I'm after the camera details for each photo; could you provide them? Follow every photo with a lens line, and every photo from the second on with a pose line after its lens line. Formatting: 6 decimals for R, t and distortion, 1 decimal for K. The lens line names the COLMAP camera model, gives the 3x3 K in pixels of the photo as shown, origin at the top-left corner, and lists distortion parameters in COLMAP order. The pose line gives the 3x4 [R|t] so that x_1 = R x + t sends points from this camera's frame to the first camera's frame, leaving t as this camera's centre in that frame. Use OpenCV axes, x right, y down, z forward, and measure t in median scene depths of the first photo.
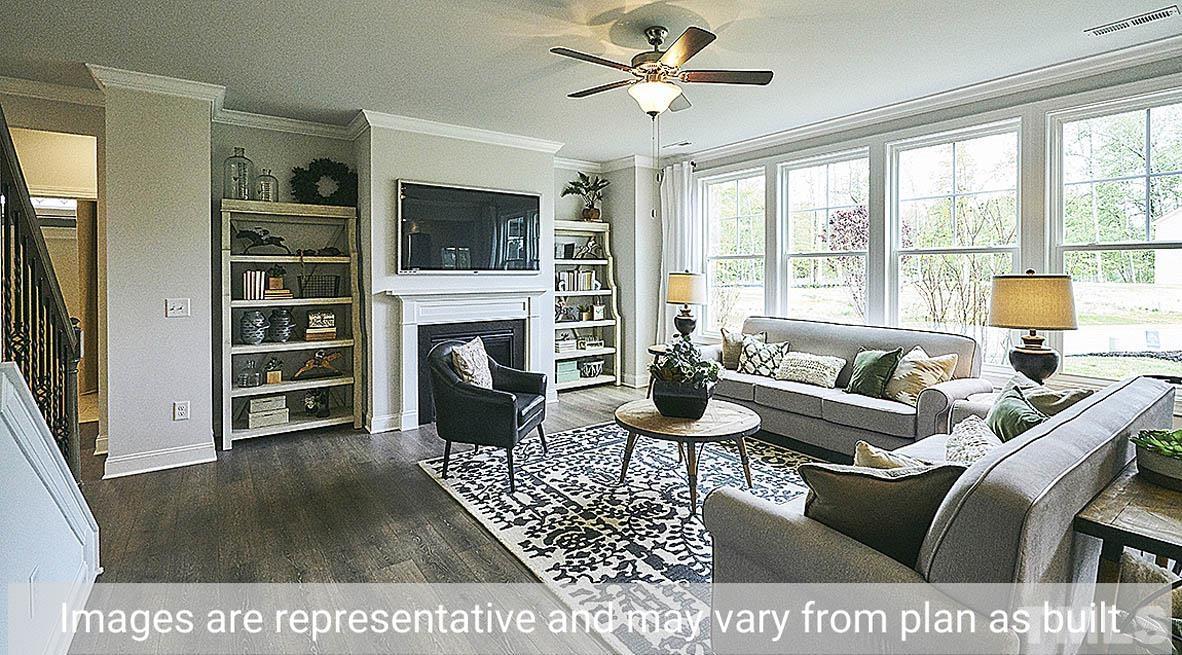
lens RADIAL K [[527.7, 0, 594.2], [0, 527.7, 271.0], [0, 0, 1]] dist [-0.000948, 0.001391]
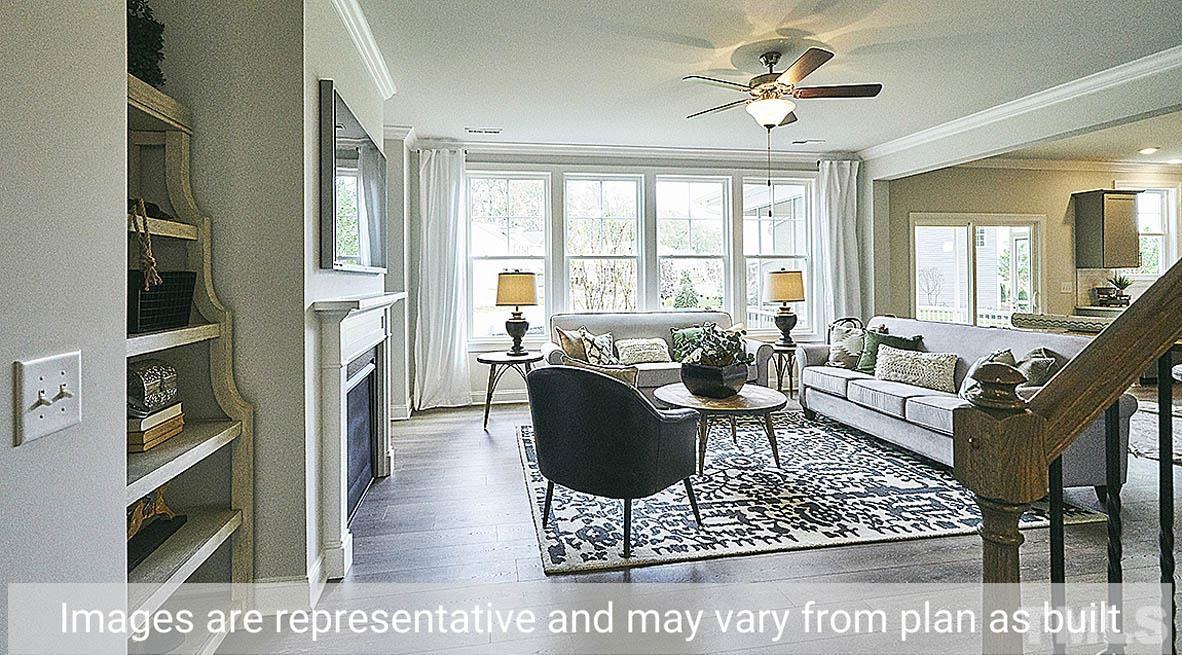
lens RADIAL K [[527.7, 0, 592.0], [0, 527.7, 272.7], [0, 0, 1]] dist [-0.000948, 0.001391]
pose [[0.448858, 0.002744, 0.893599, -0.683796], [0.009824, 0.999920, -0.008005, 0.014237], [-0.893549, 0.012372, 0.448795, 0.529602]]
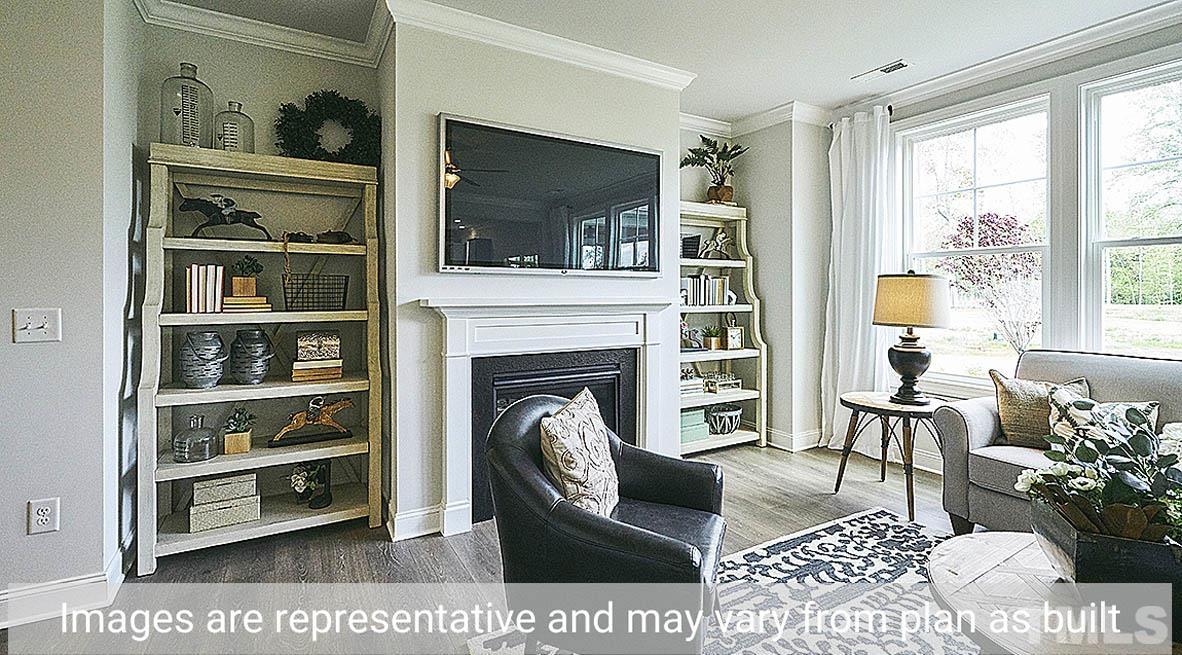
lens RADIAL K [[527.7, 0, 597.1], [0, 527.7, 289.2], [0, 0, 1]] dist [-0.000948, 0.001391]
pose [[0.994653, 0.002548, -0.103240, -0.132752], [-0.003023, 0.999986, -0.004444, 0.027096], [0.103228, 0.004733, 0.994647, 0.423621]]
